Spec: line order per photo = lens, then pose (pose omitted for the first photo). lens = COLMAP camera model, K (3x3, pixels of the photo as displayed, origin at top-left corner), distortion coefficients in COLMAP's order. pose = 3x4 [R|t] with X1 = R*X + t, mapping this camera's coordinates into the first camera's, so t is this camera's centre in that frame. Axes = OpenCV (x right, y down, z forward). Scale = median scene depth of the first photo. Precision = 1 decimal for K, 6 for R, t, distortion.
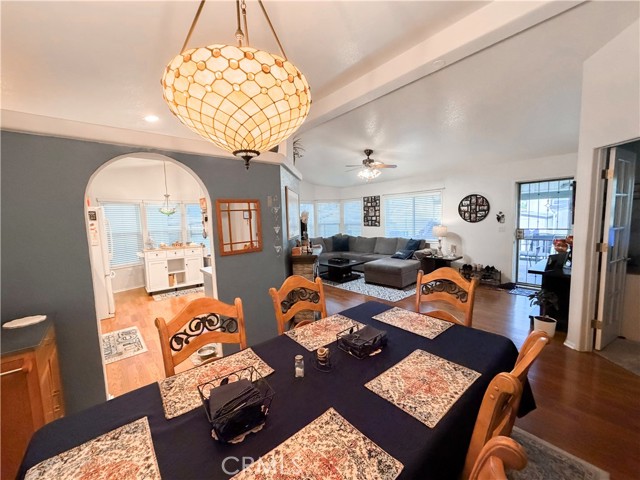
lens RADIAL K [[255.8, 0, 320.0], [0, 255.8, 240.0], [0, 0, 1]] dist [0.000216, -0.000116]
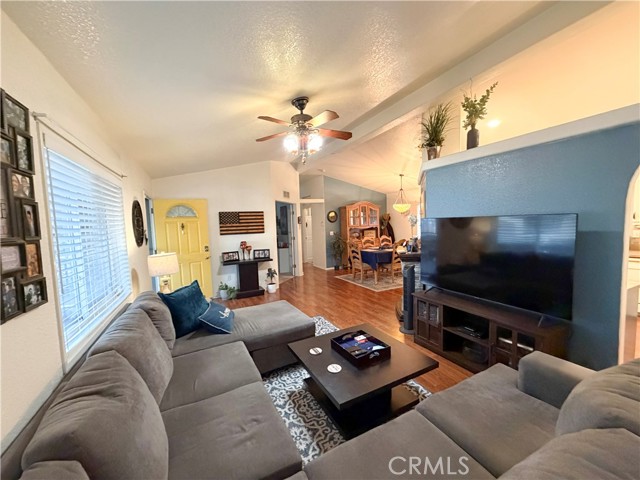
lens RADIAL K [[255.8, 0, 320.0], [0, 255.8, 240.0], [0, 0, 1]] dist [0.000216, -0.000116]
pose [[-0.967054, 0.048010, 0.250002, 0.027968], [0.086793, 0.985396, 0.146499, -0.126778], [-0.239318, 0.163371, -0.957098, 1.398924]]
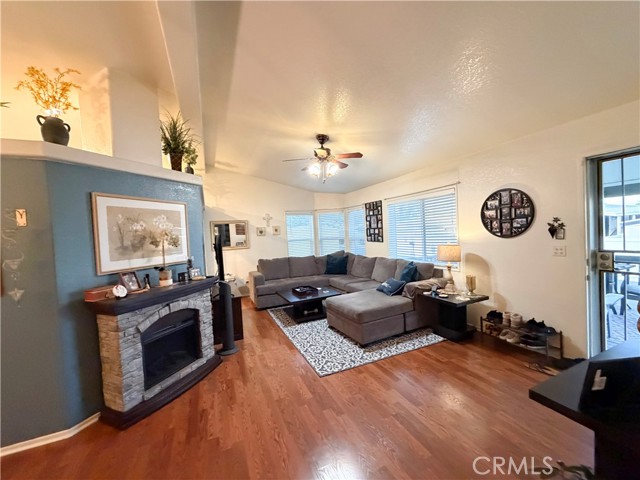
lens RADIAL K [[255.8, 0, 320.0], [0, 255.8, 240.0], [0, 0, 1]] dist [0.000216, -0.000116]
pose [[0.957766, -0.006872, -0.287465, 0.343321], [-0.005648, 0.999072, -0.042702, -0.034498], [0.287492, 0.042523, 0.956839, 0.315589]]
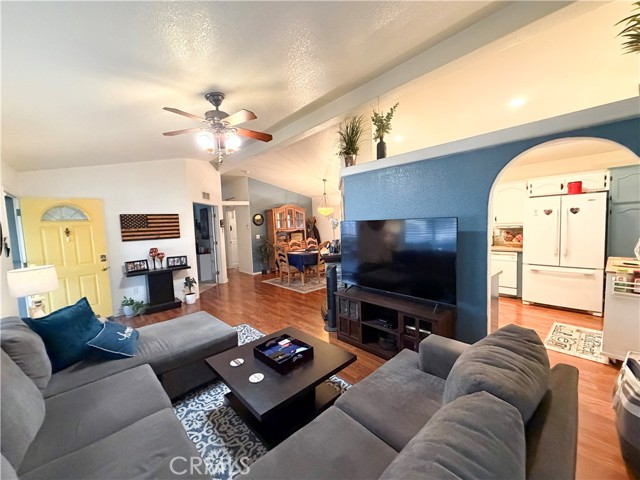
lens RADIAL K [[255.8, 0, 320.0], [0, 255.8, 240.0], [0, 0, 1]] dist [0.000216, -0.000116]
pose [[-0.996912, 0.074106, -0.025977, 0.018474], [0.069136, 0.985148, 0.157177, -0.126168], [0.037239, 0.154896, -0.987229, 1.395073]]
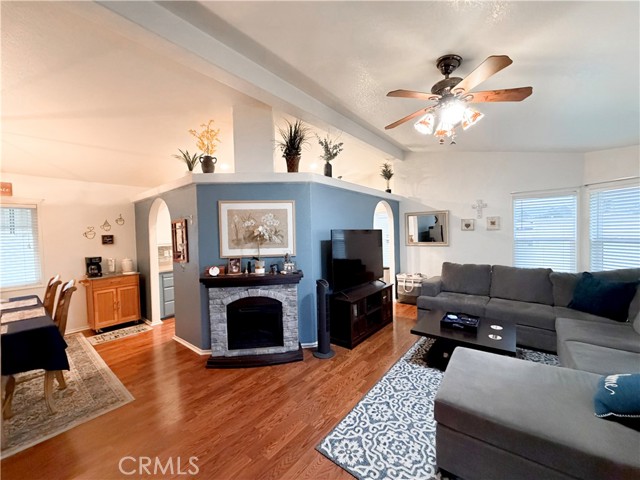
lens RADIAL K [[255.8, 0, 320.0], [0, 255.8, 240.0], [0, 0, 1]] dist [0.000216, -0.000116]
pose [[0.182060, 0.056457, -0.981665, 0.497222], [-0.065835, 0.996810, 0.045118, -0.073984], [0.981081, 0.056413, 0.185196, 0.687409]]
